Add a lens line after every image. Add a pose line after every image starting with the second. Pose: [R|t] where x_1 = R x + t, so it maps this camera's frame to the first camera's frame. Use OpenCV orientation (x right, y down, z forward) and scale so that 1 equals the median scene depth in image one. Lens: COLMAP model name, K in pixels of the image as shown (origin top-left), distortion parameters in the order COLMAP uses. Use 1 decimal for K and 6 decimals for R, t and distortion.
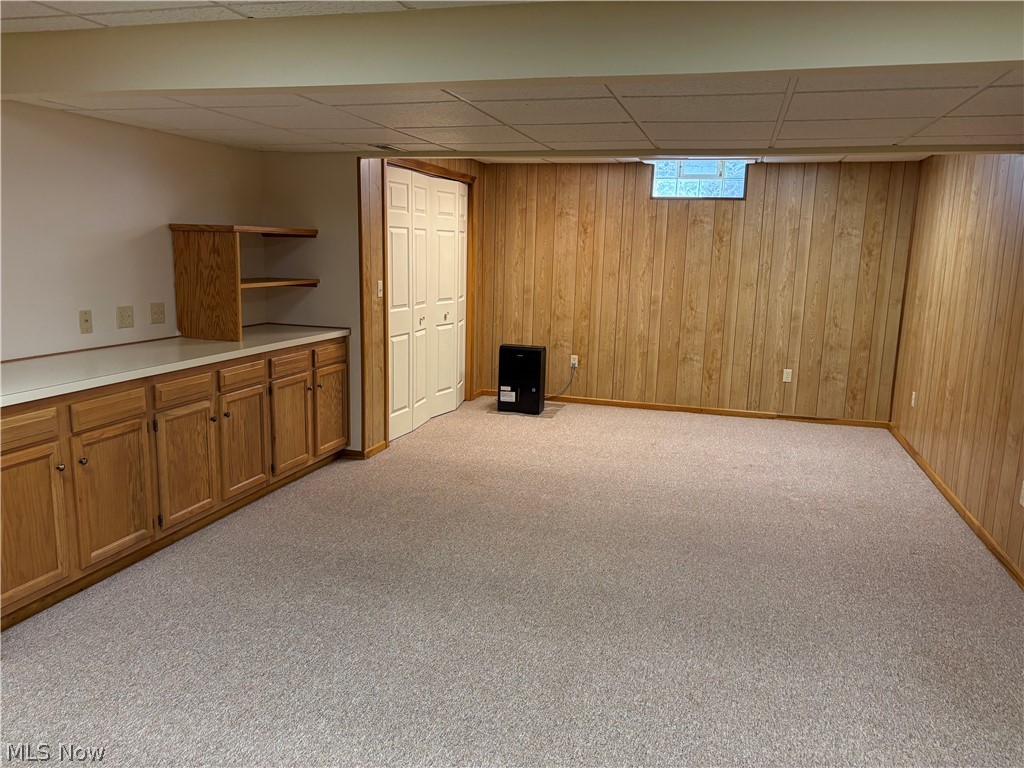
lens RADIAL K [[774.1, 0, 509.9], [0, 774.1, 385.7], [0, 0, 1]] dist [0.045615, -0.044138]
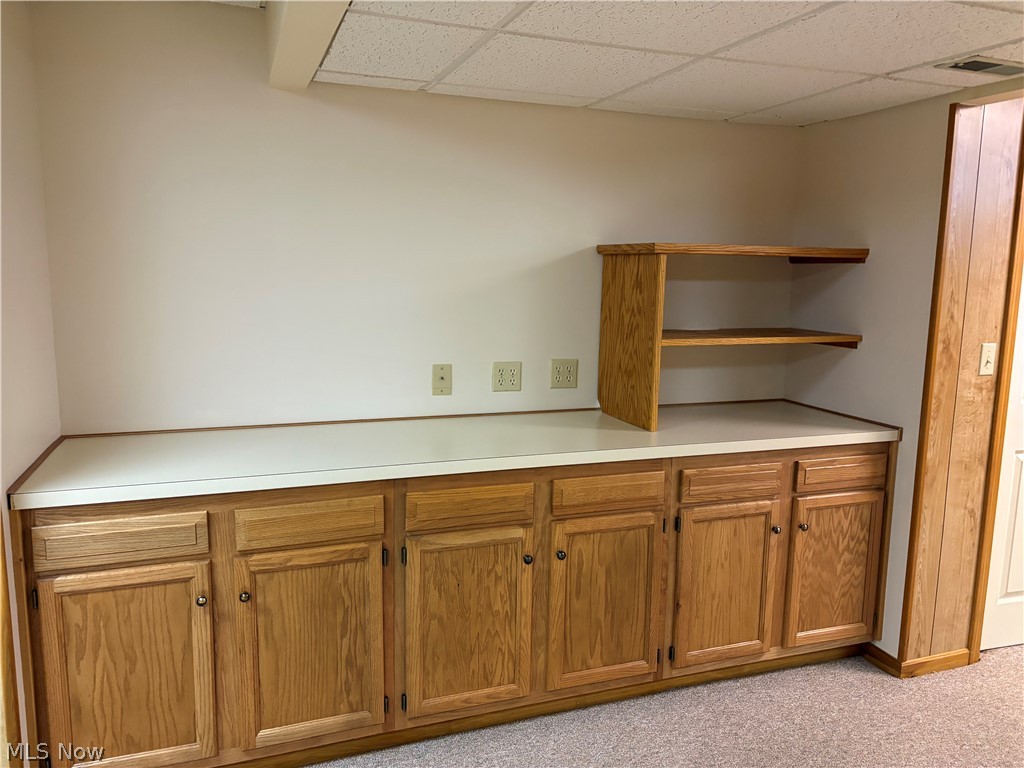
lens RADIAL K [[774.1, 0, 509.9], [0, 774.1, 385.7], [0, 0, 1]] dist [0.045615, -0.044138]
pose [[0.599374, 0.107154, -0.793265, 0.066490], [-0.144820, 0.989162, 0.024192, -0.091620], [0.787260, 0.100381, 0.608396, 0.540437]]
